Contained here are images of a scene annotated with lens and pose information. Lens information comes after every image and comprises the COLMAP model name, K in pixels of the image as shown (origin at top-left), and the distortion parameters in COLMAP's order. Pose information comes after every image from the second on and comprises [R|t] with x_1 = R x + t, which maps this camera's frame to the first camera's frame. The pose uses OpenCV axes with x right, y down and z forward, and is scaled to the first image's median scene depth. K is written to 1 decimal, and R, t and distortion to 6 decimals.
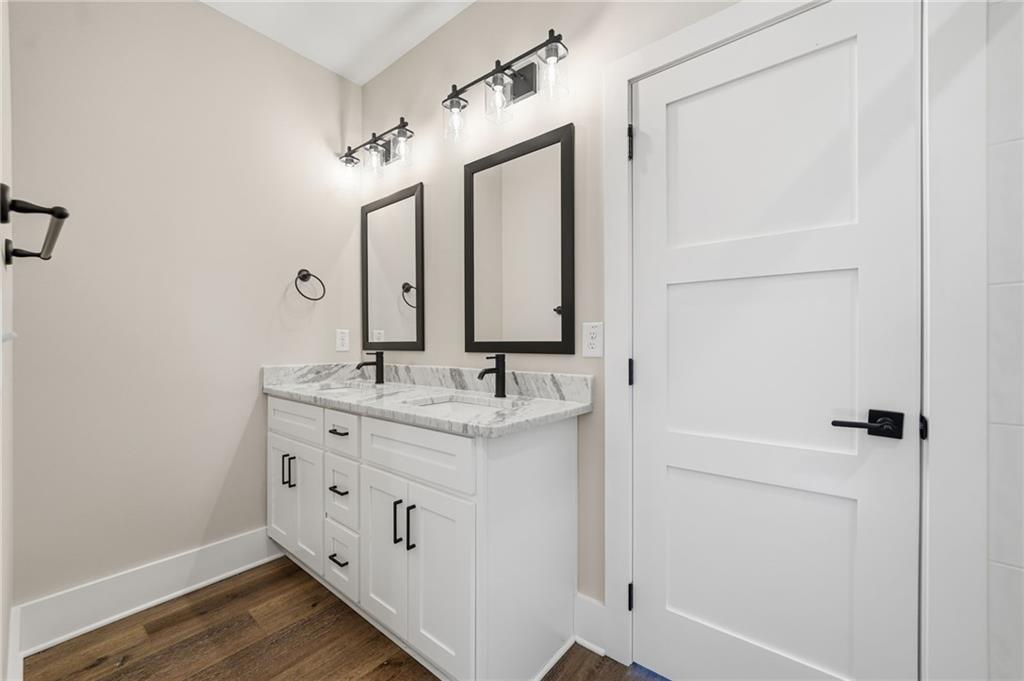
lens RADIAL K [[419.4, 0, 512.0], [0, 419.4, 340.5], [0, 0, 1]] dist [-0.001429, -0.000090]
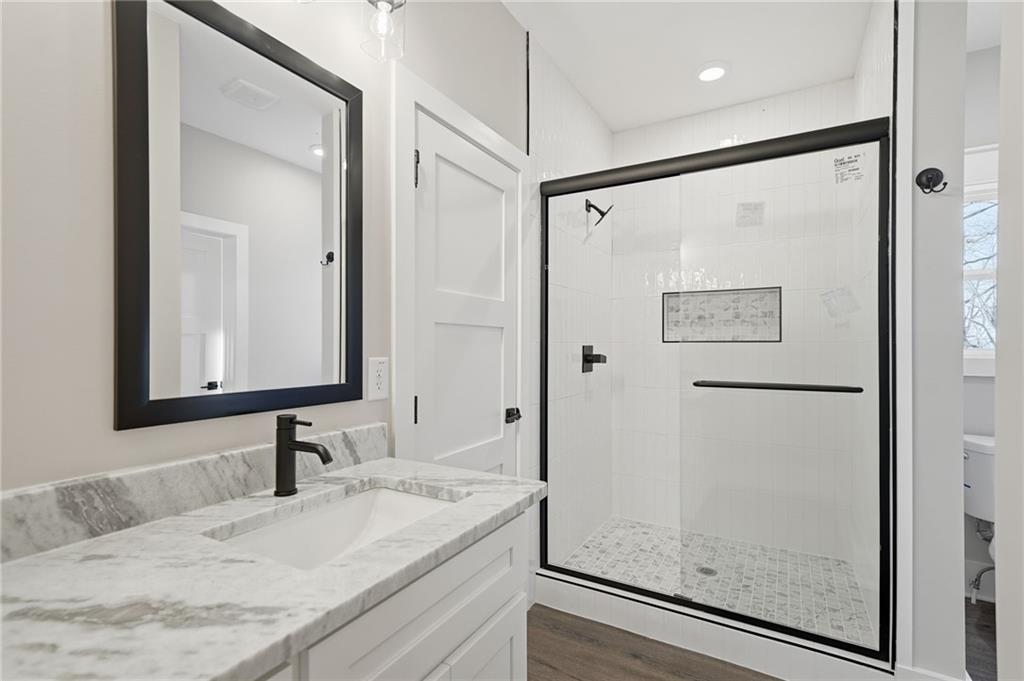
lens RADIAL K [[479.5, 0, 514.7], [0, 479.5, 342.1], [0, 0, 1]] dist [0.015106, -0.000303]
pose [[-0.179472, 0.008278, 0.983728, -0.577291], [-0.007096, 0.999928, -0.009709, -0.048619], [-0.983738, -0.008723, -0.179400, 0.677313]]
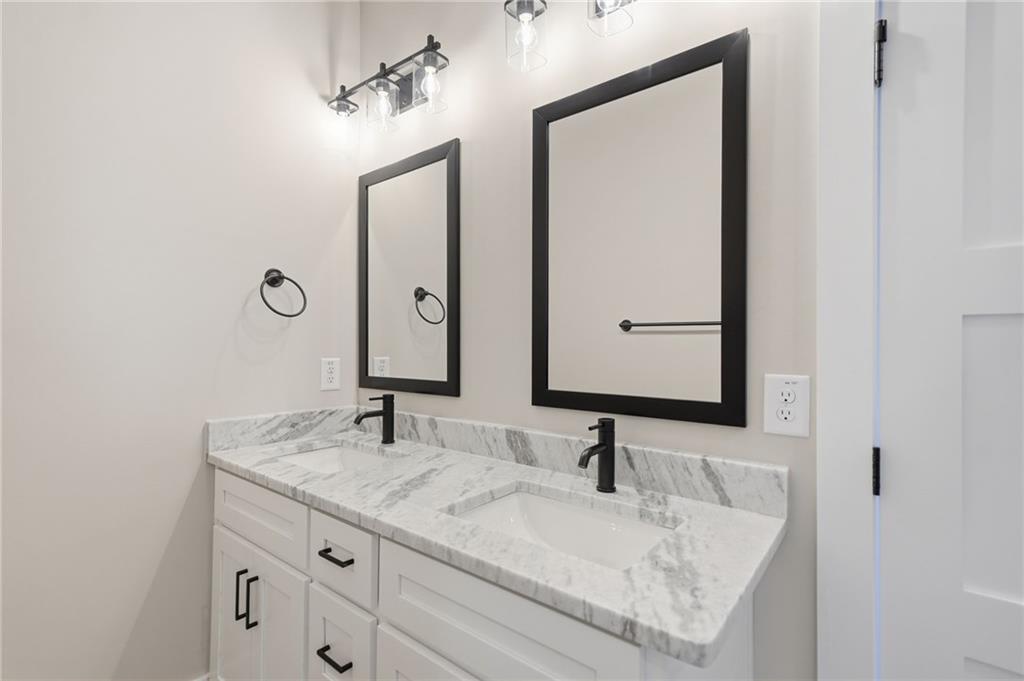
lens RADIAL K [[479.5, 0, 514.7], [0, 479.5, 342.1], [0, 0, 1]] dist [0.015106, -0.000303]
pose [[0.999788, 0.009286, 0.018385, -0.143119], [-0.009245, 0.999955, -0.002271, -0.061597], [-0.018405, 0.002101, 0.999828, 0.259438]]
